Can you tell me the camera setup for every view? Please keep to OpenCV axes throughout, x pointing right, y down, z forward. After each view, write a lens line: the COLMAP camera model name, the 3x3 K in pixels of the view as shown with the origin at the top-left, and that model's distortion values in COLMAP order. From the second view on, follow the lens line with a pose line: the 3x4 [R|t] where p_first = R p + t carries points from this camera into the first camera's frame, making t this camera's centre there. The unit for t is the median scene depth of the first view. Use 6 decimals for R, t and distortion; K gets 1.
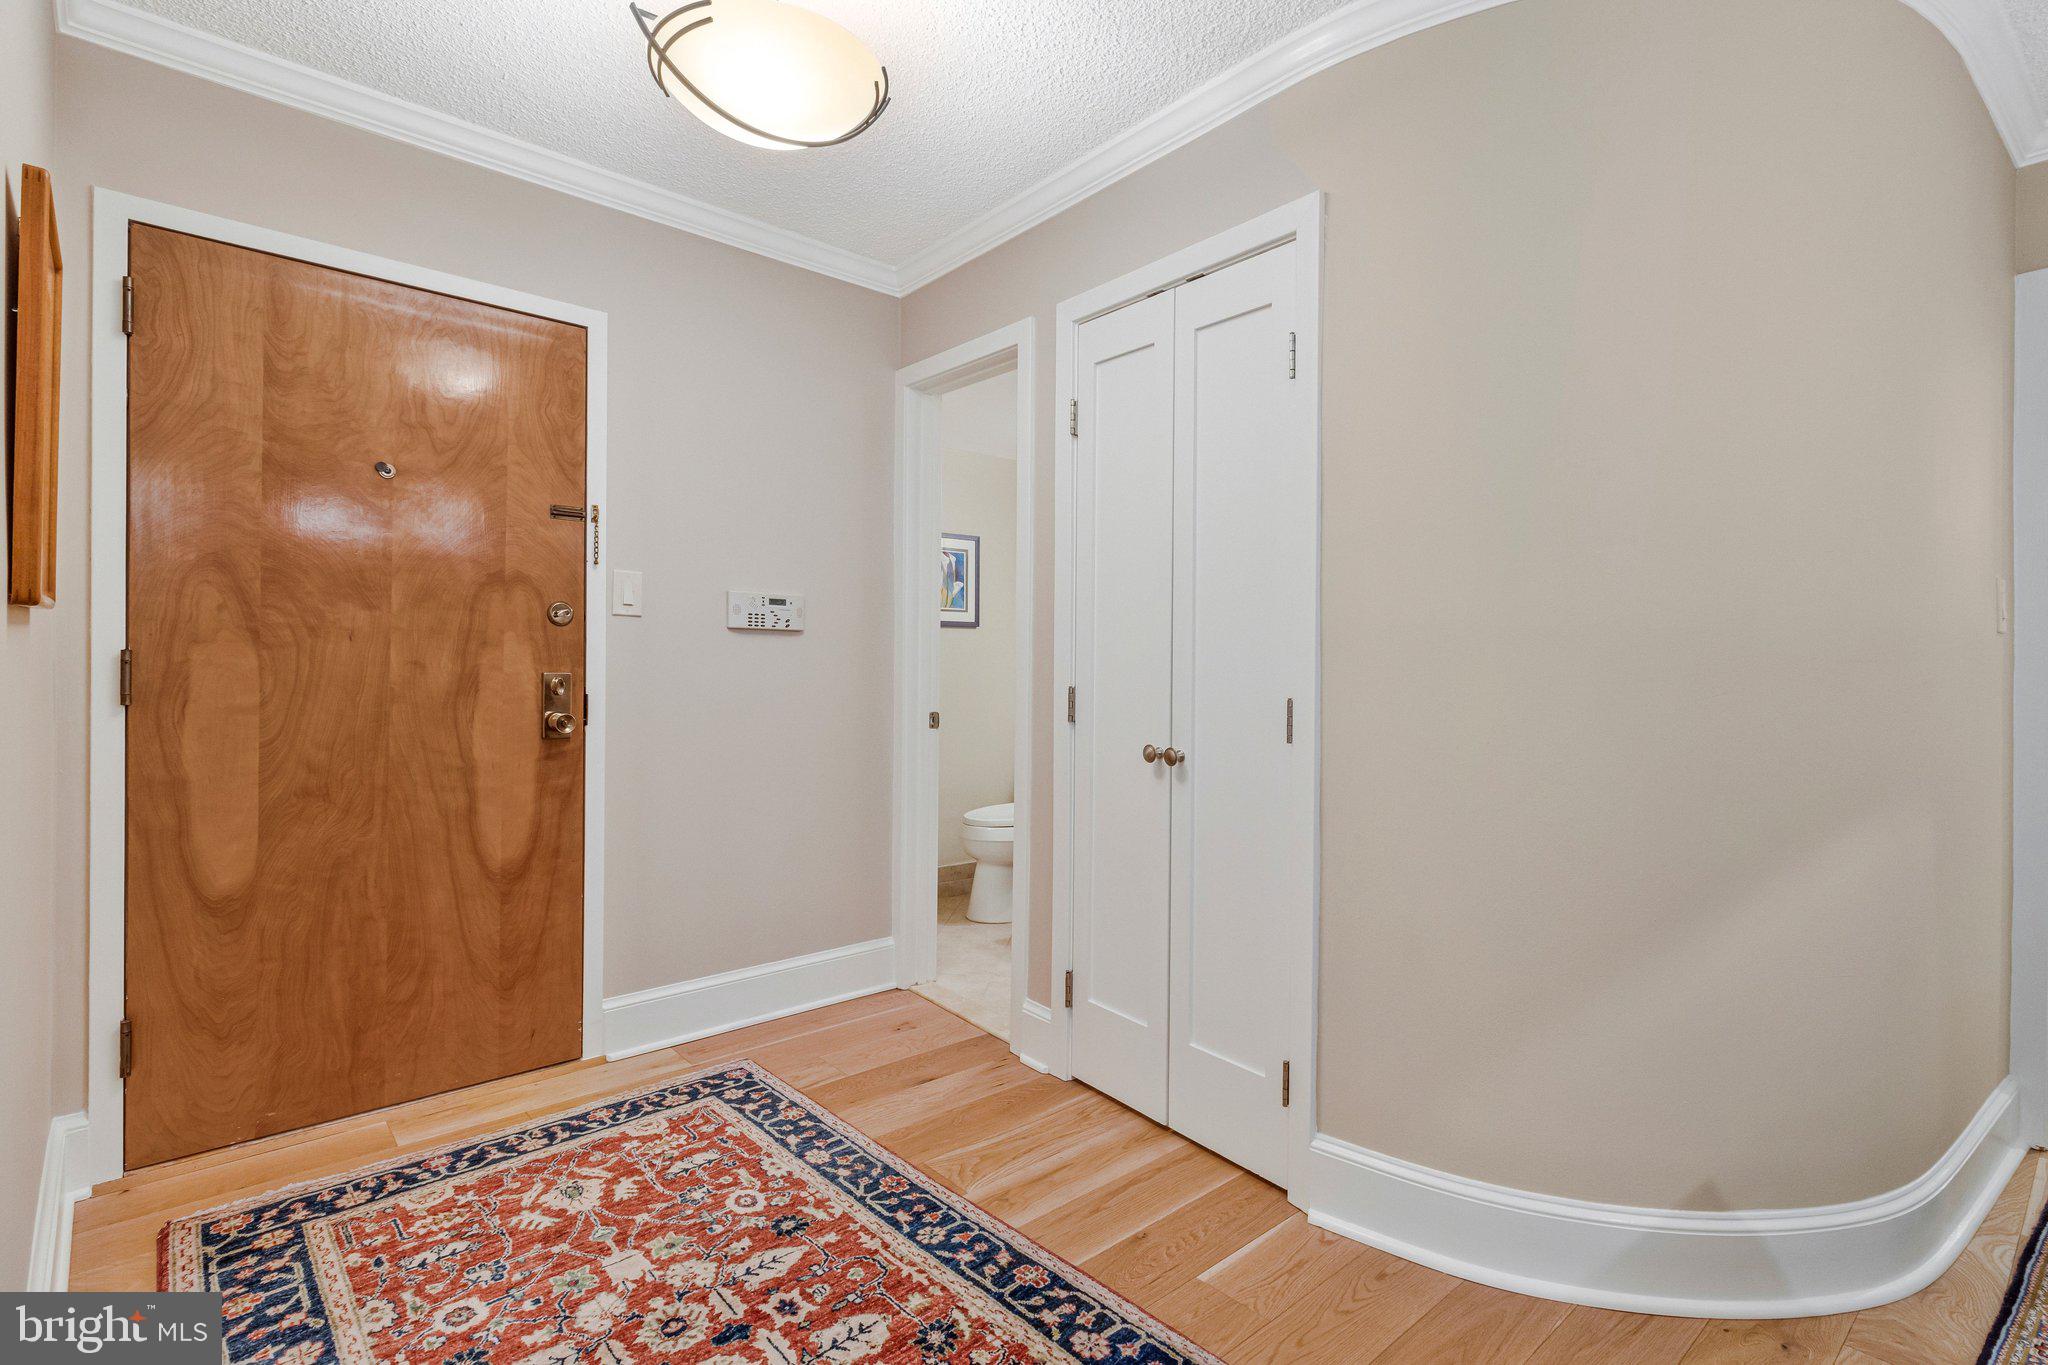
lens RADIAL K [[984.8, 0, 1043.4], [0, 984.8, 657.3], [0, 0, 1]] dist [-0.001050, 0.000824]
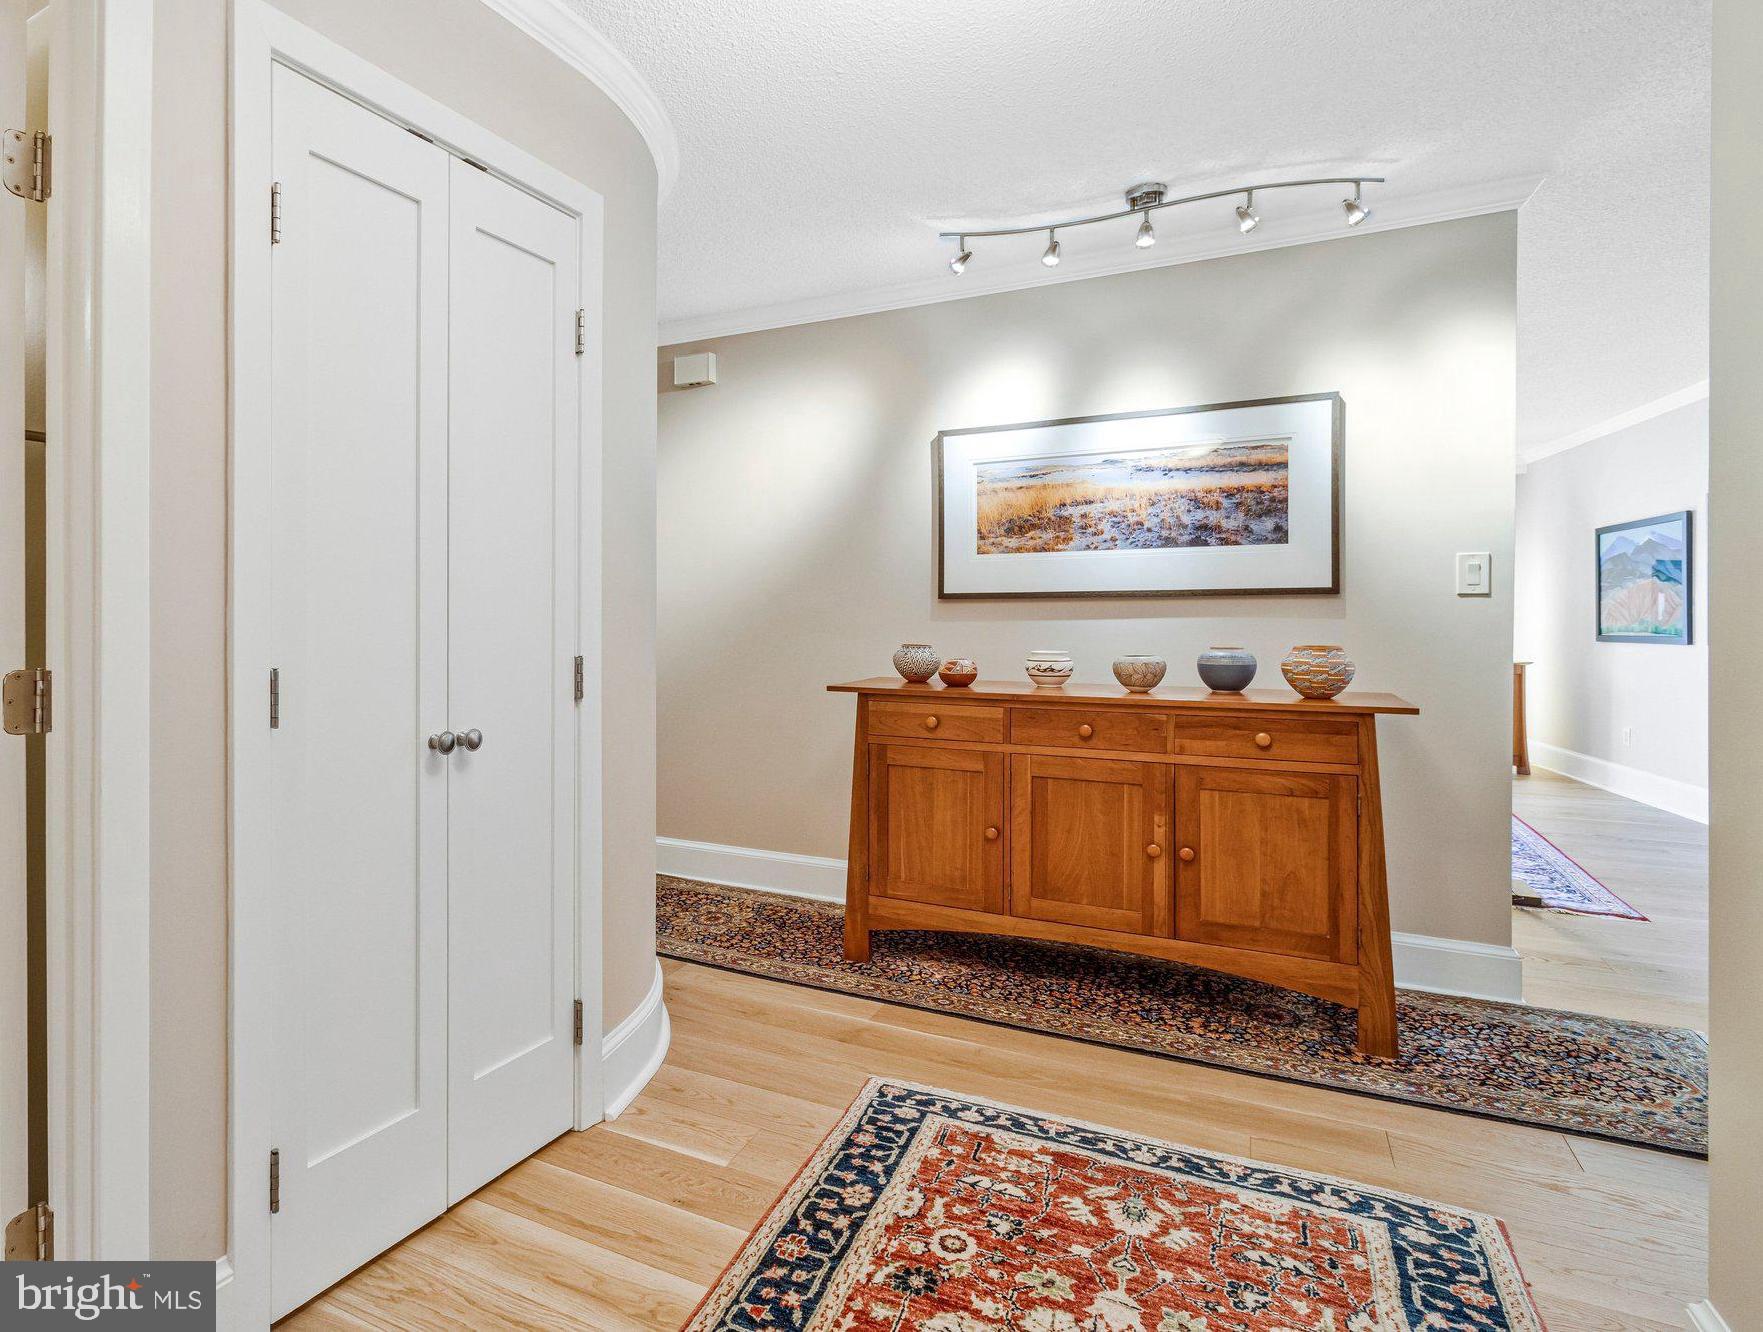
lens RADIAL K [[942.5, 0, 747.2], [0, 942.5, 620.5], [0, 0, 1]] dist [-0.001167, -0.001756]
pose [[-0.334822, -0.014985, 0.942162, -0.736819], [-0.010875, 0.999868, 0.012038, -0.013433], [-0.942219, -0.006216, -0.334941, 1.137194]]
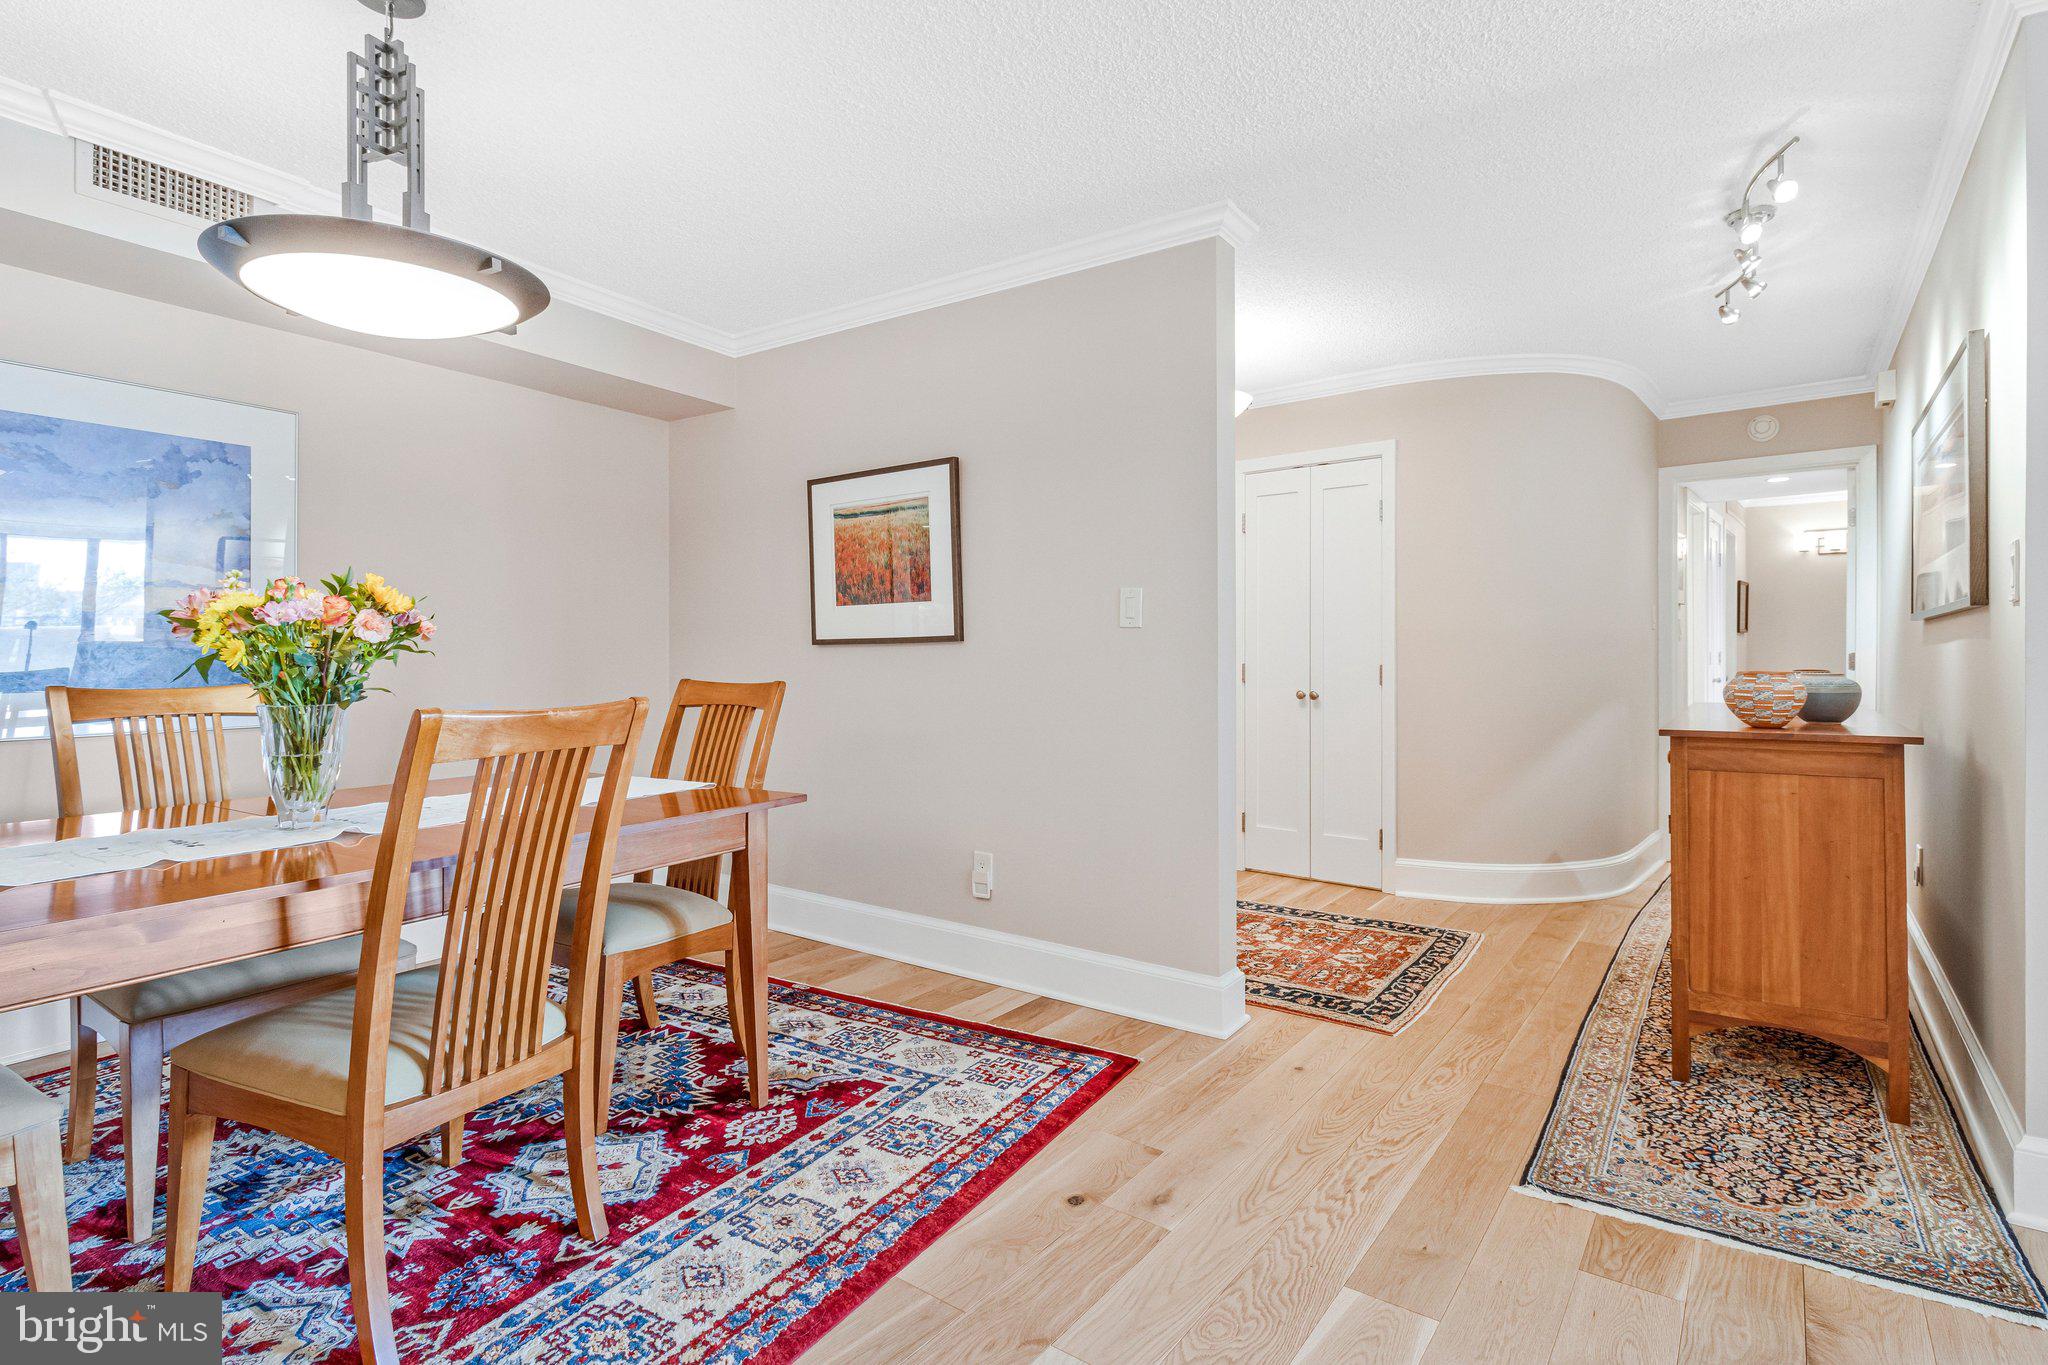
lens RADIAL K [[984.8, 0, 1048.0], [0, 984.8, 663.3], [0, 0, 1]] dist [-0.001050, 0.000824]
pose [[0.978095, -0.020095, 0.207188, -0.902330], [0.017333, 0.999735, 0.015139, -0.007898], [-0.207438, -0.011217, 0.978184, -0.968857]]
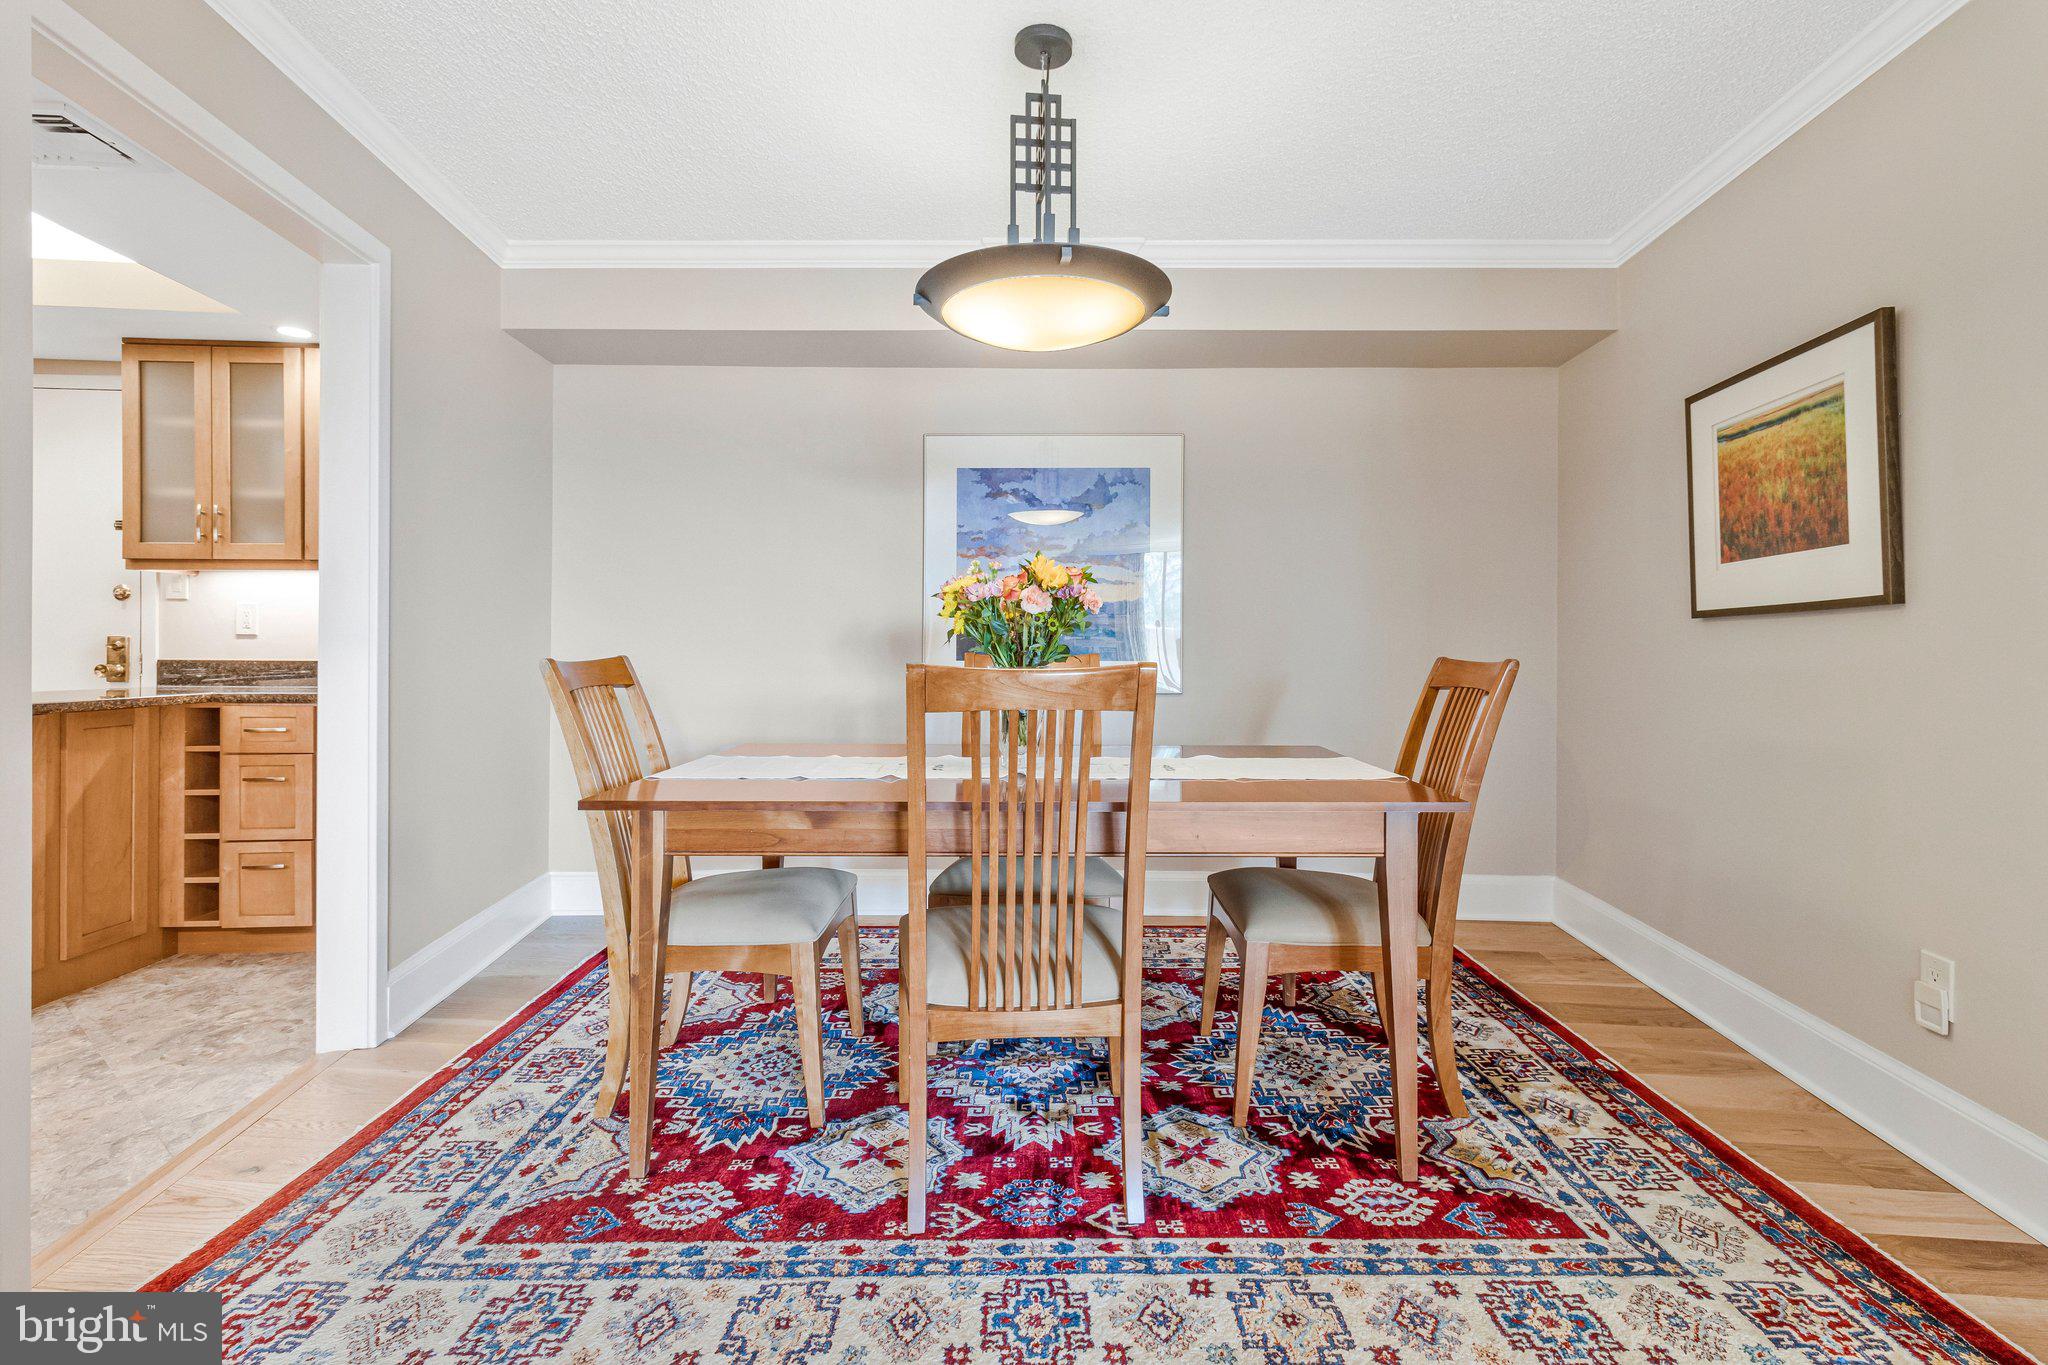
lens RADIAL K [[984.8, 0, 1054.9], [0, 984.8, 655.0], [0, 0, 1]] dist [-0.001050, 0.000824]
pose [[0.672431, -0.011560, -0.740070, -0.548799], [0.012753, 0.999911, -0.004031, 0.021862], [0.740050, -0.006727, 0.672518, -0.667096]]
